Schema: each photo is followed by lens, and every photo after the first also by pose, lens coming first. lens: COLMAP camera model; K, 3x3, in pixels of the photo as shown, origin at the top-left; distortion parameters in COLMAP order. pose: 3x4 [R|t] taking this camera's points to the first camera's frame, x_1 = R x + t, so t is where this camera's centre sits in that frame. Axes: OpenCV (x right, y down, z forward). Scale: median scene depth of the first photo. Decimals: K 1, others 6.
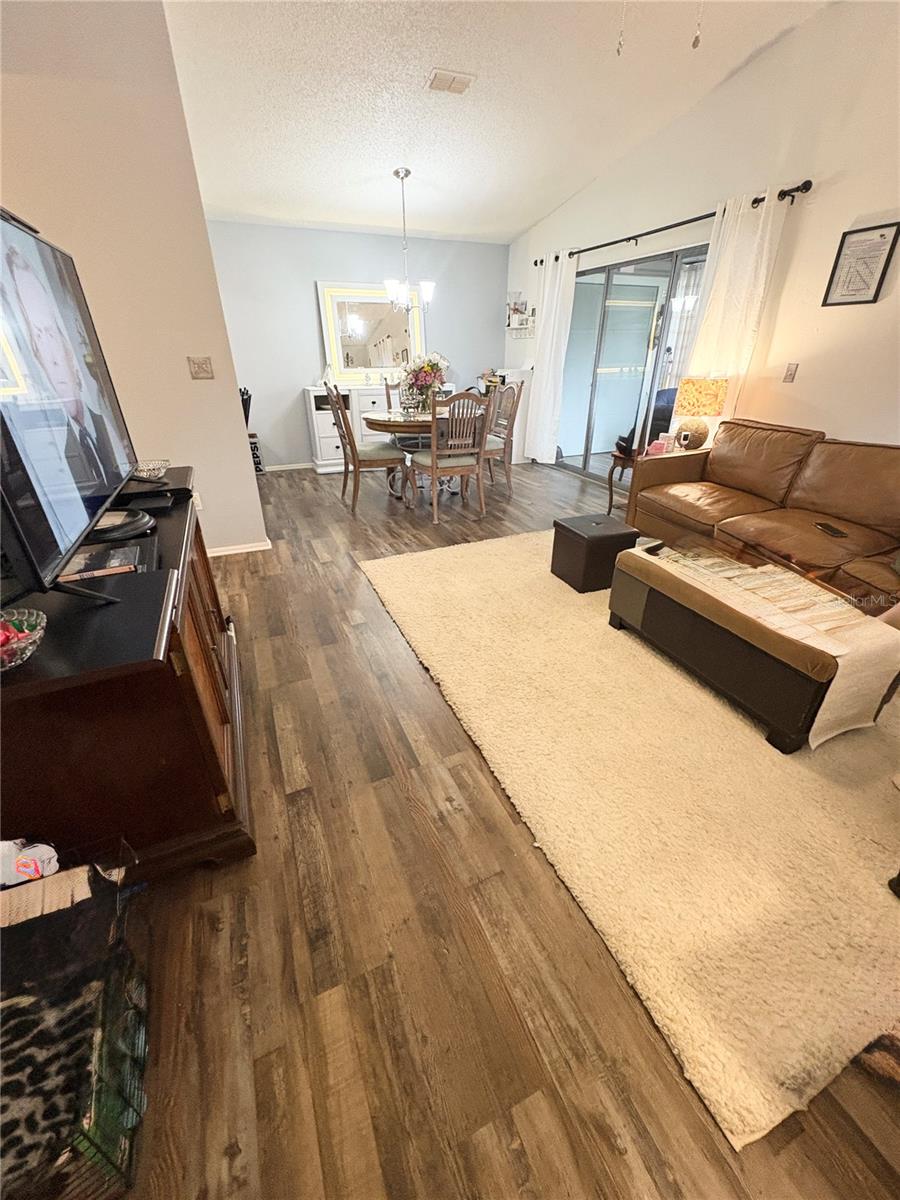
lens RADIAL K [[480.2, 0, 448.4], [0, 480.2, 589.6], [0, 0, 1]] dist [0.009310, -0.001682]
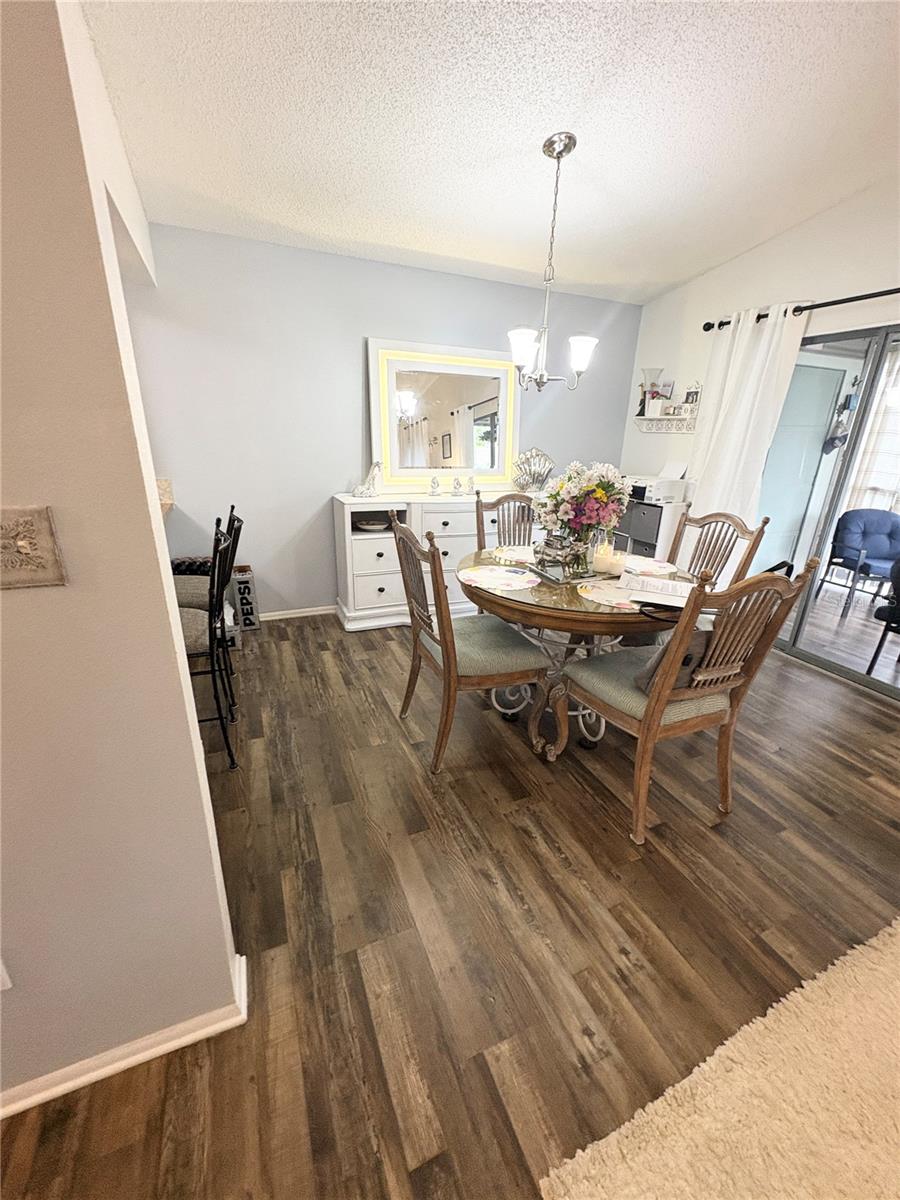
lens RADIAL K [[480.2, 0, 454.5], [0, 480.2, 590.8], [0, 0, 1]] dist [0.009310, -0.001682]
pose [[0.999232, 0.032363, 0.022090, -0.161035], [-0.029030, 0.990097, -0.137350, -0.227918], [-0.026316, 0.136603, 0.990276, 0.417107]]
